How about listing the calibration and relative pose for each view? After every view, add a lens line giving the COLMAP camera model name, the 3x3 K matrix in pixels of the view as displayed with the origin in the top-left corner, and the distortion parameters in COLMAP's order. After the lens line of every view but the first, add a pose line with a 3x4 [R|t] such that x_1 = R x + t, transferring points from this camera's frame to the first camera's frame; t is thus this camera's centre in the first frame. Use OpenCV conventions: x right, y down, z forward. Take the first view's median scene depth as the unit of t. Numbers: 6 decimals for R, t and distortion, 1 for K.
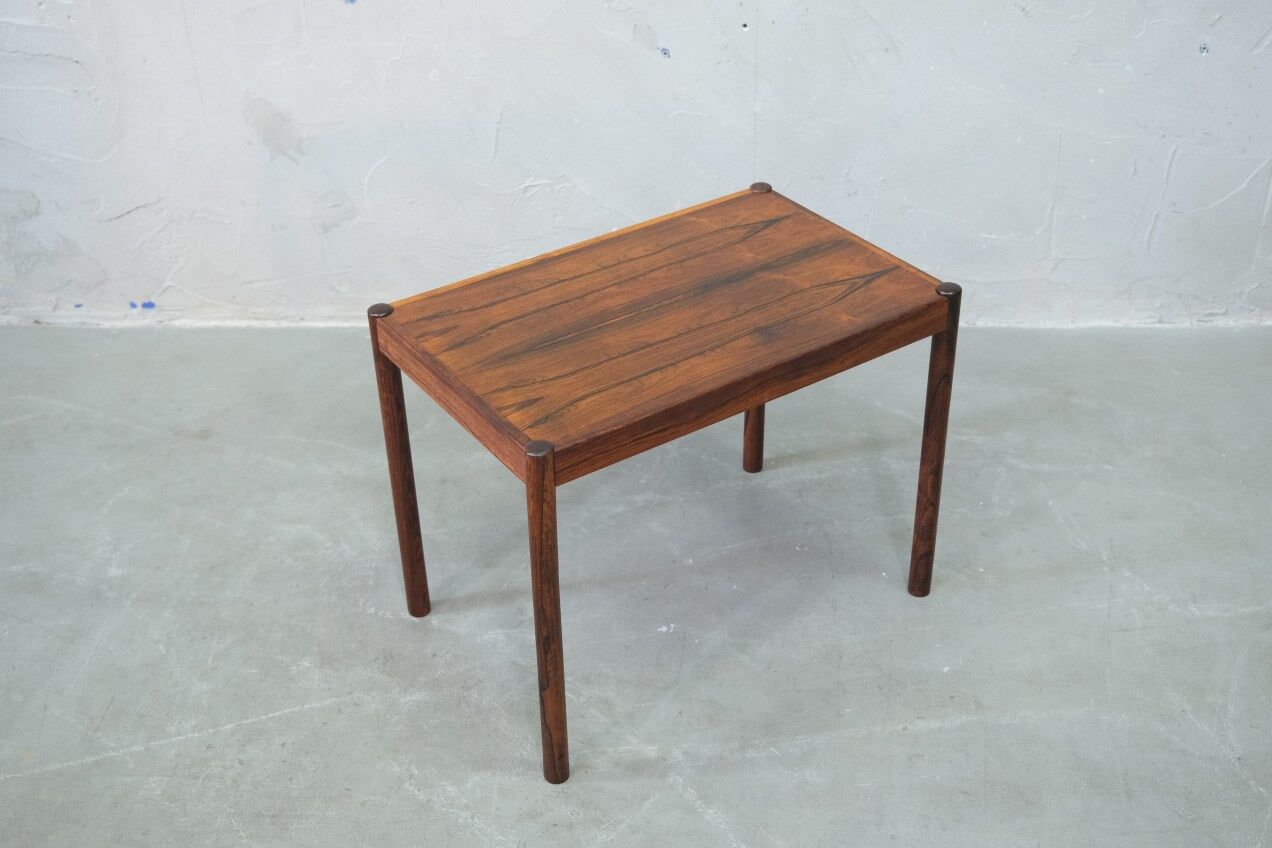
lens RADIAL K [[1503.1, 0, 647.8], [0, 1503.1, 423.5], [0, 0, 1]] dist [-0.007092, 0.000000]
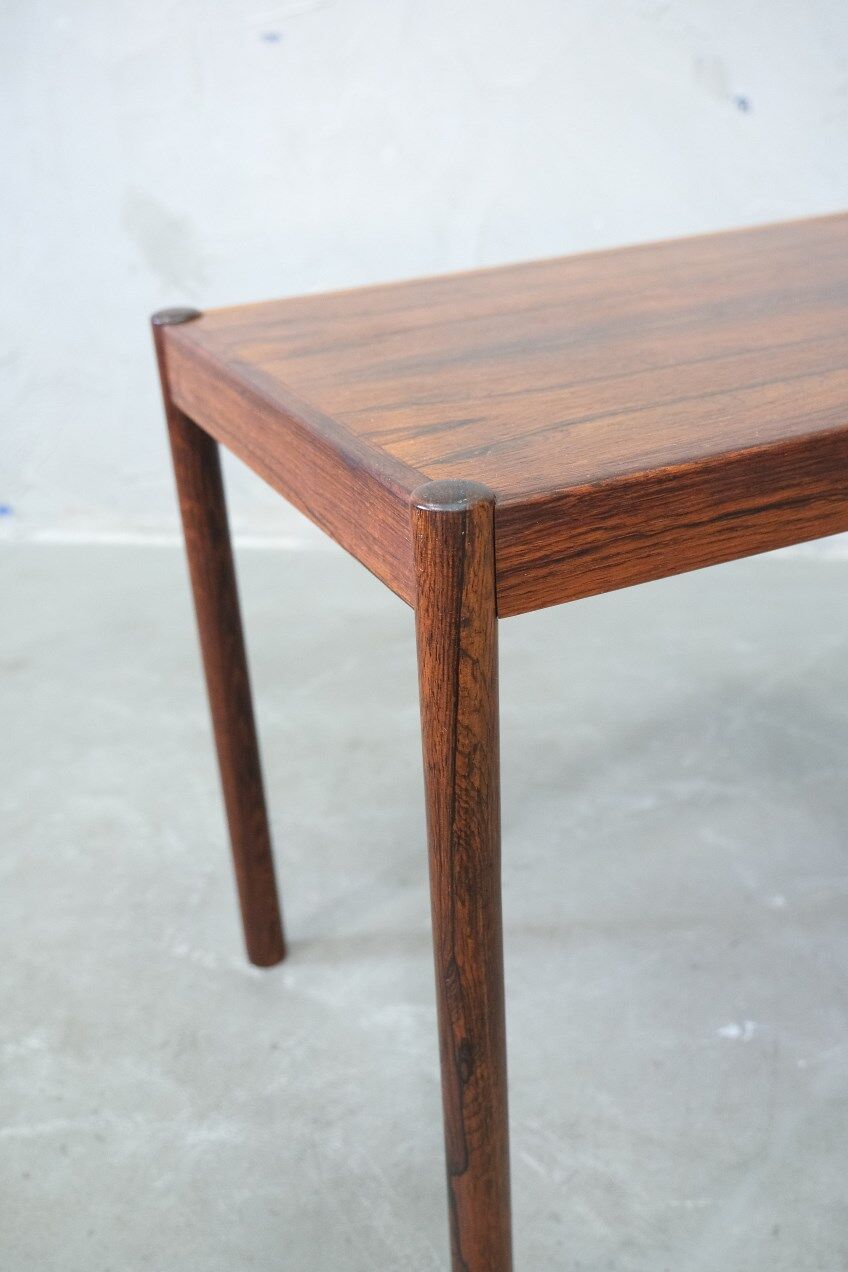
lens RADIAL K [[1353.2, 0, 436.0], [0, 1353.2, 636.3], [0, 0, 1]] dist [-0.002793, 0.000000]
pose [[0.986089, 0.038466, -0.161707, -0.018902], [-0.057896, 0.991417, -0.117216, 0.066964], [0.155811, 0.124947, 0.979853, 0.542755]]
